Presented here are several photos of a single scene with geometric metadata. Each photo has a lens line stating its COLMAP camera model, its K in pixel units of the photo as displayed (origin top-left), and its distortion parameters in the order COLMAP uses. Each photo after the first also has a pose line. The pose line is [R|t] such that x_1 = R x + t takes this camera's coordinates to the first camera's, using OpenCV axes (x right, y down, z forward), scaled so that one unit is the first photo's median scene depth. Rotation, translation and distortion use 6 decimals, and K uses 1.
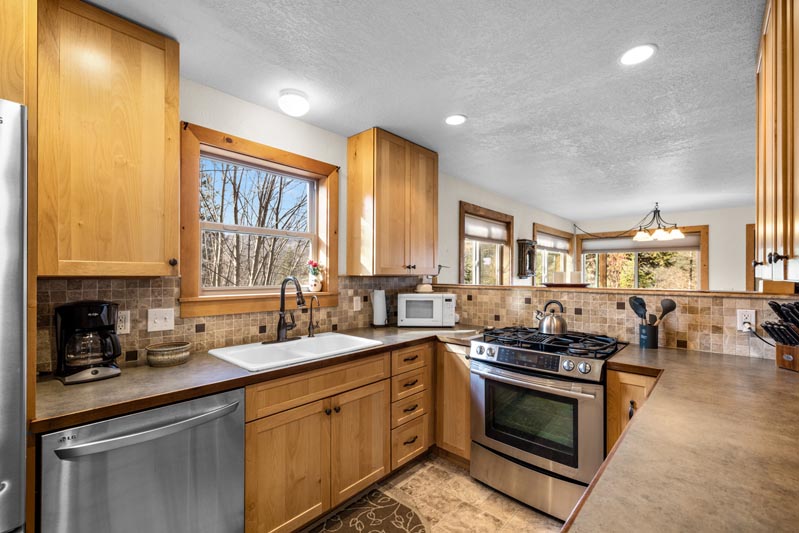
lens RADIAL K [[349.8, 0, 392.8], [0, 349.8, 271.0], [0, 0, 1]] dist [0.002996, 0.000221]
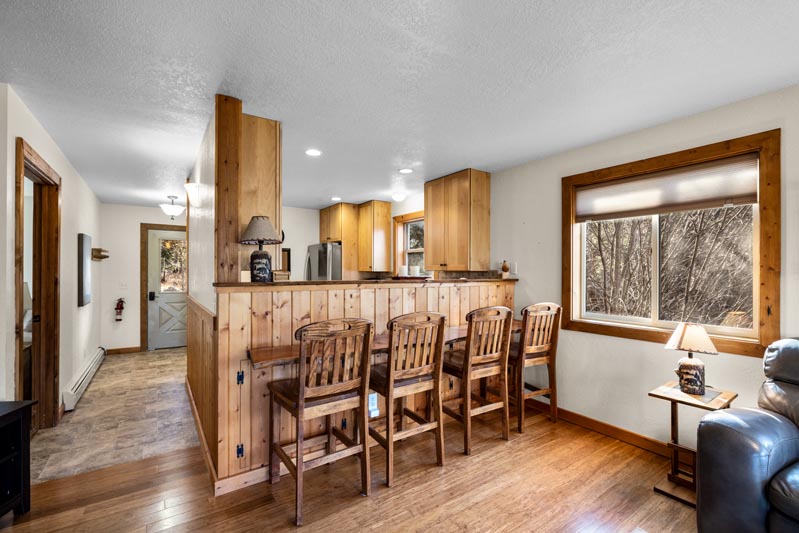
lens RADIAL K [[358.7, 0, 403.7], [0, 358.7, 272.3], [0, 0, 1]] dist [-0.001484, -0.000229]
pose [[-0.213164, -0.003218, -0.977011, 1.601046], [0.004479, 0.999981, -0.004271, 0.029399], [0.977006, -0.005286, -0.213145, 1.215426]]
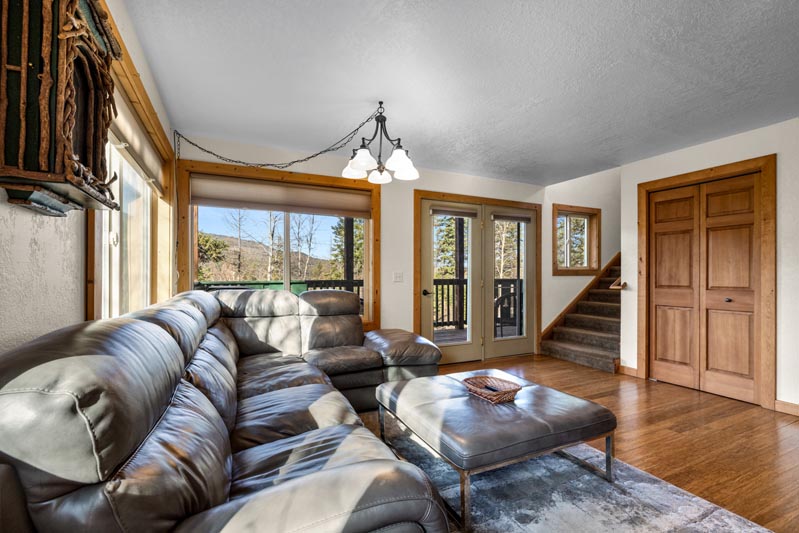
lens RADIAL K [[358.7, 0, 403.7], [0, 358.7, 272.3], [0, 0, 1]] dist [-0.001484, -0.000229]
pose [[0.356611, 0.000426, 0.934253, 0.537477], [-0.006231, 0.999979, 0.001923, 0.103608], [-0.934232, -0.006507, 0.356606, 1.523459]]
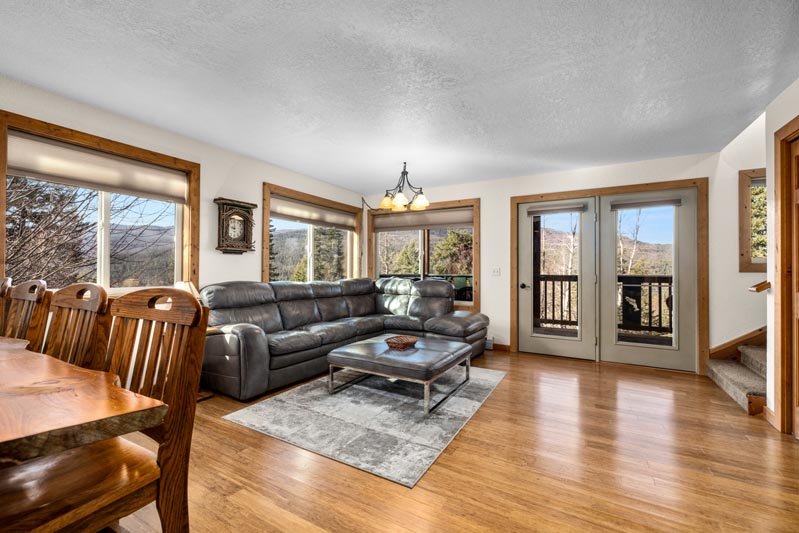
lens RADIAL K [[337.4, 0, 399.5], [0, 337.4, 266.5], [0, 0, 1]] dist [0.000717, 0.000059]
pose [[0.971948, -0.002058, 0.235188, 1.081097], [0.002582, 0.999995, -0.001919, 0.099443], [-0.235182, 0.002473, 0.971948, 0.452896]]
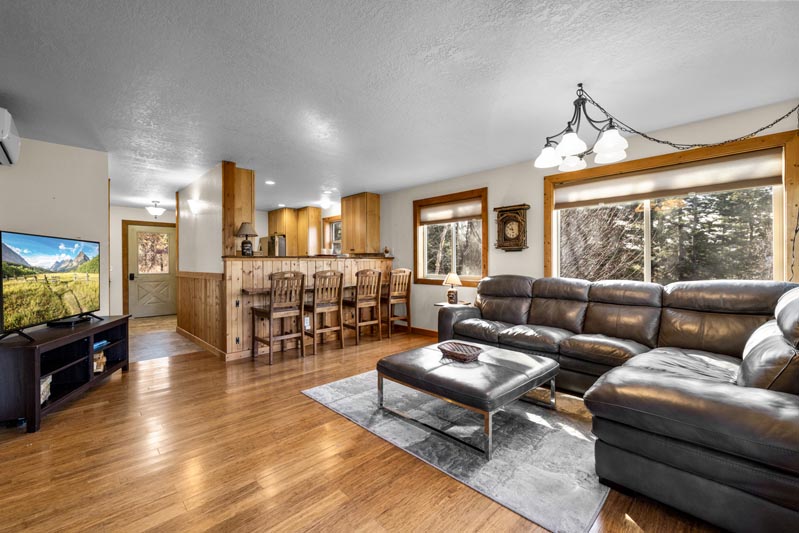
lens RADIAL K [[342.3, 0, 398.5], [0, 342.3, 262.2], [0, 0, 1]] dist [0.001013, 0.000080]
pose [[-0.053217, -0.008229, -0.998549, 2.423969], [0.014814, 0.999849, -0.009029, 0.103717], [0.998473, -0.015273, -0.053087, 1.501021]]
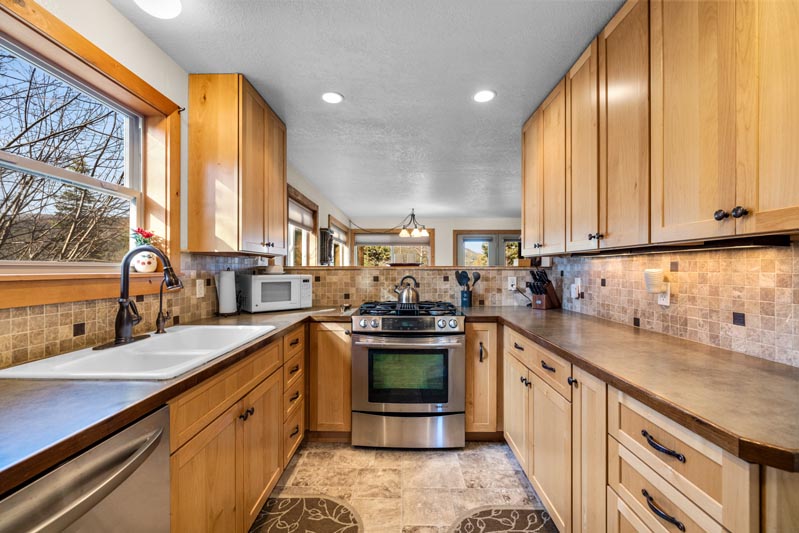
lens RADIAL K [[337.4, 0, 399.5], [0, 337.4, 266.5], [0, 0, 1]] dist [0.000717, 0.000059]
pose [[0.742002, 0.000476, 0.670397, -0.299498], [-0.004086, 0.999984, 0.003812, 0.042122], [-0.670385, -0.005568, 0.741992, 0.141801]]
